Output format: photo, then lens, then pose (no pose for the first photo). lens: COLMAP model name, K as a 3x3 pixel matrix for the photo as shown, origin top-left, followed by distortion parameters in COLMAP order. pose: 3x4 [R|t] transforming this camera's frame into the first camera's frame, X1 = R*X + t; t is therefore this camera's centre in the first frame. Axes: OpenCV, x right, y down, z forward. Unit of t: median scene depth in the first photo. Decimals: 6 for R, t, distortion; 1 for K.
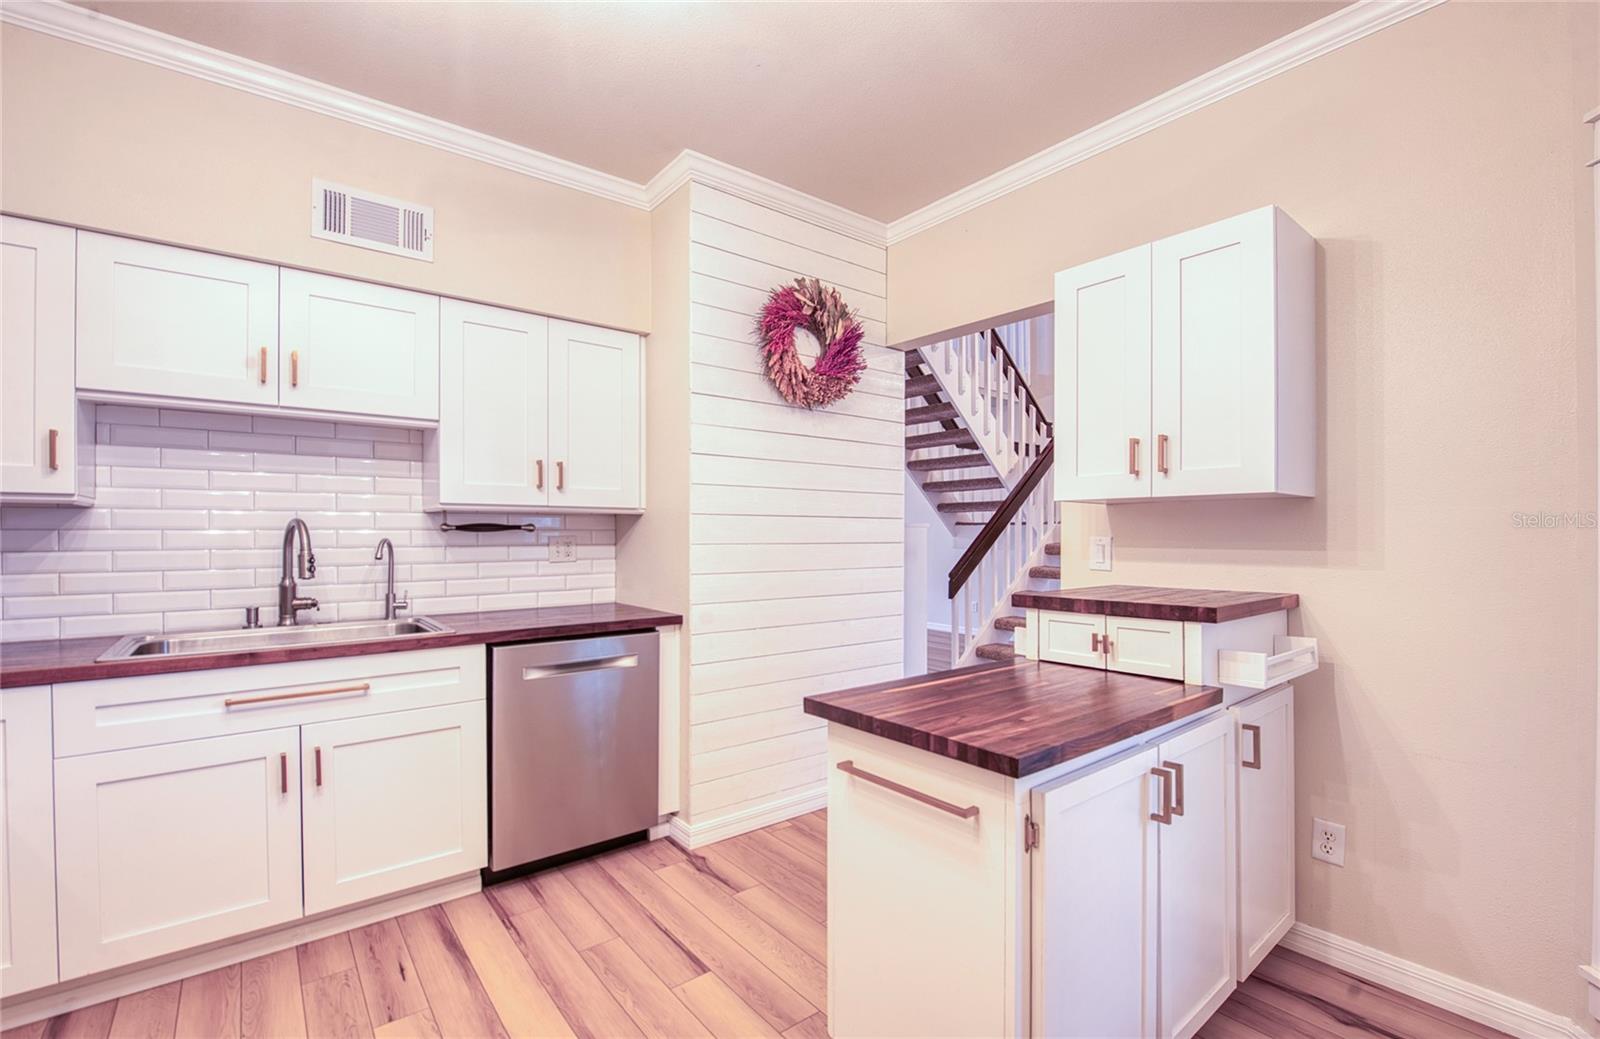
lens RADIAL K [[698.2, 0, 830.1], [0, 698.2, 533.5], [0, 0, 1]] dist [-0.002394, -0.005247]
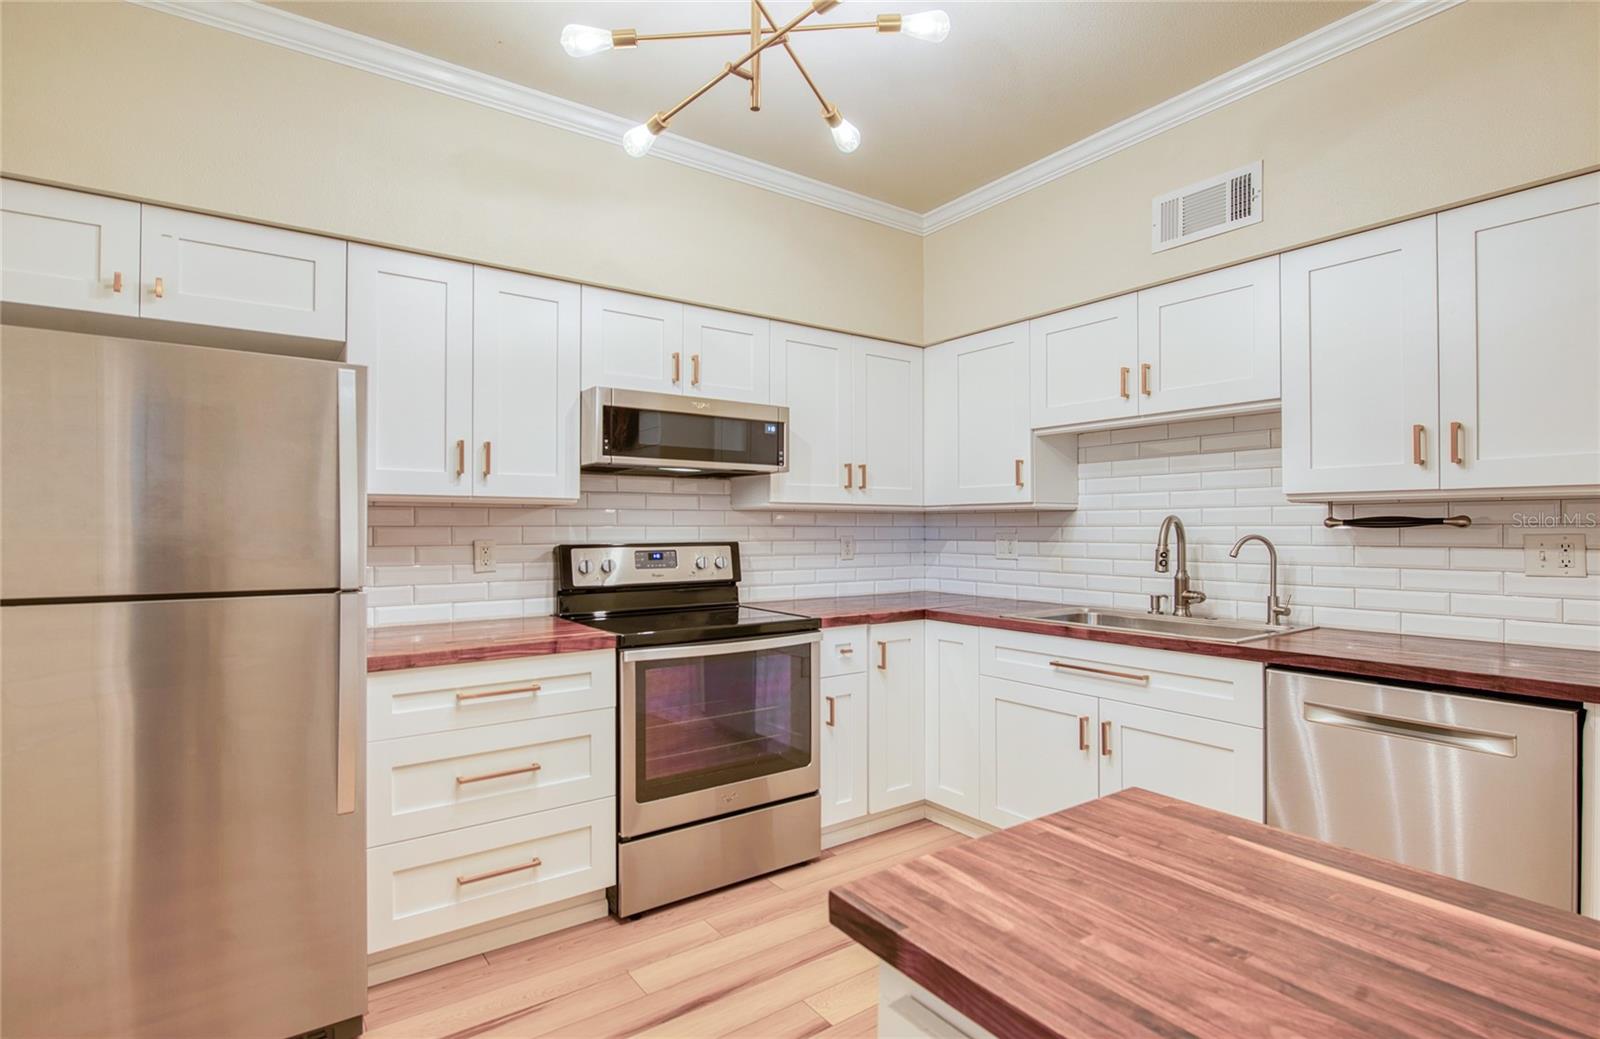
lens RADIAL K [[813.6, 0, 800.1], [0, 813.6, 522.5], [0, 0, 1]] dist [-0.006179, -0.000530]
pose [[-0.098087, -0.006382, -0.995157, 0.486265], [0.000681, 0.999979, -0.006480, -0.002978], [0.995178, -0.001314, -0.098081, 0.504996]]
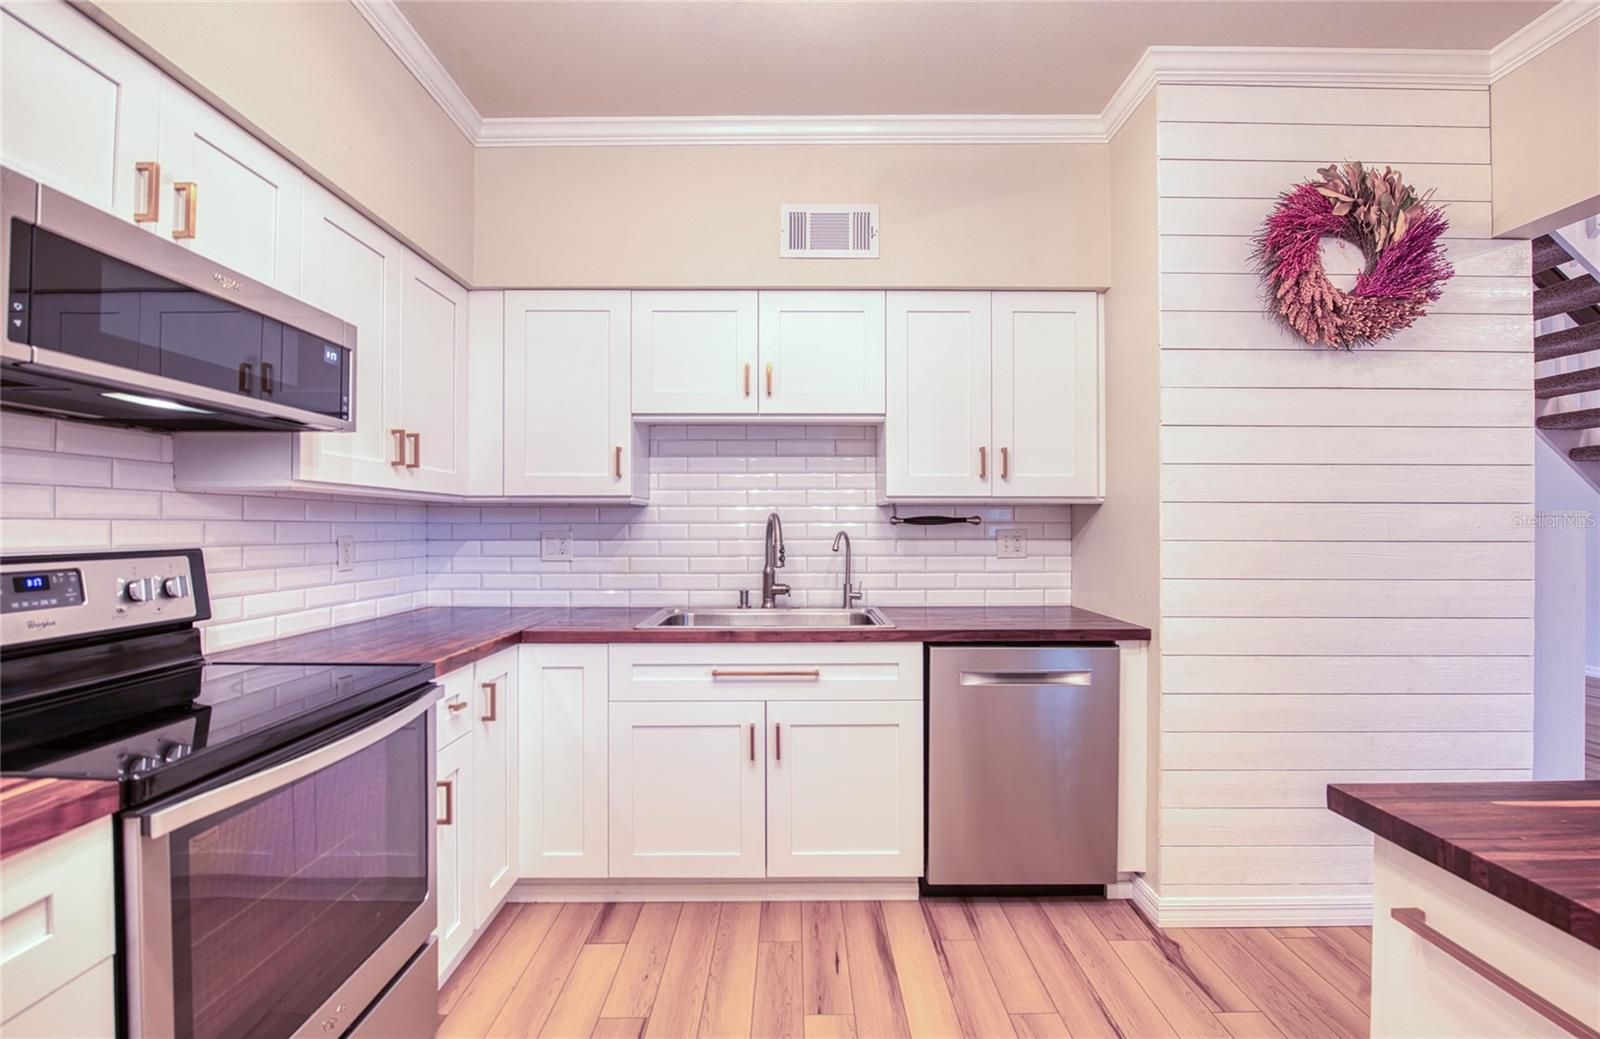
lens RADIAL K [[719.4, 0, 800.7], [0, 719.4, 520.6], [0, 0, 1]] dist [-0.011981, -0.004208]
pose [[0.769450, -0.004118, -0.638694, 0.005738], [-0.000560, 0.999974, -0.007122, -0.001065], [0.638707, 0.005838, 0.769428, 0.125594]]
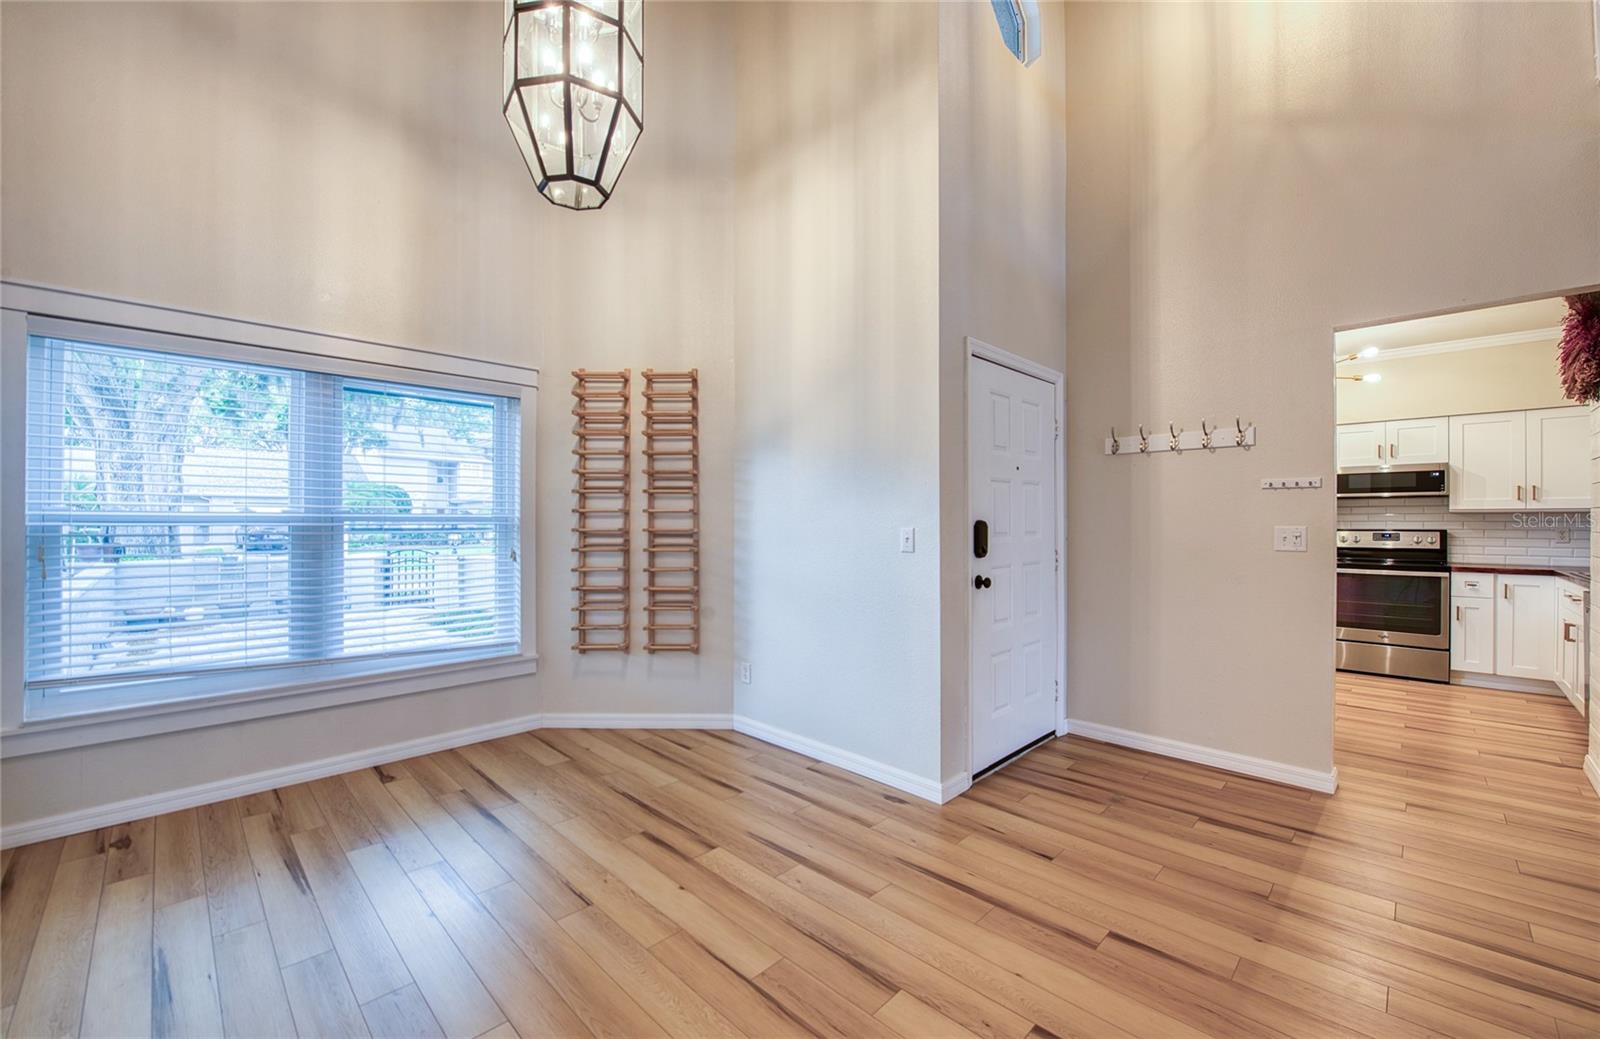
lens RADIAL K [[632.6, 0, 798.5], [0, 632.6, 525.2], [0, 0, 1]] dist [-0.022861, -0.000404]
pose [[-0.995866, 0.001368, -0.090822, 1.390084], [0.000910, 0.999987, 0.005086, -0.006307], [0.090828, 0.004983, -0.995854, 2.037283]]
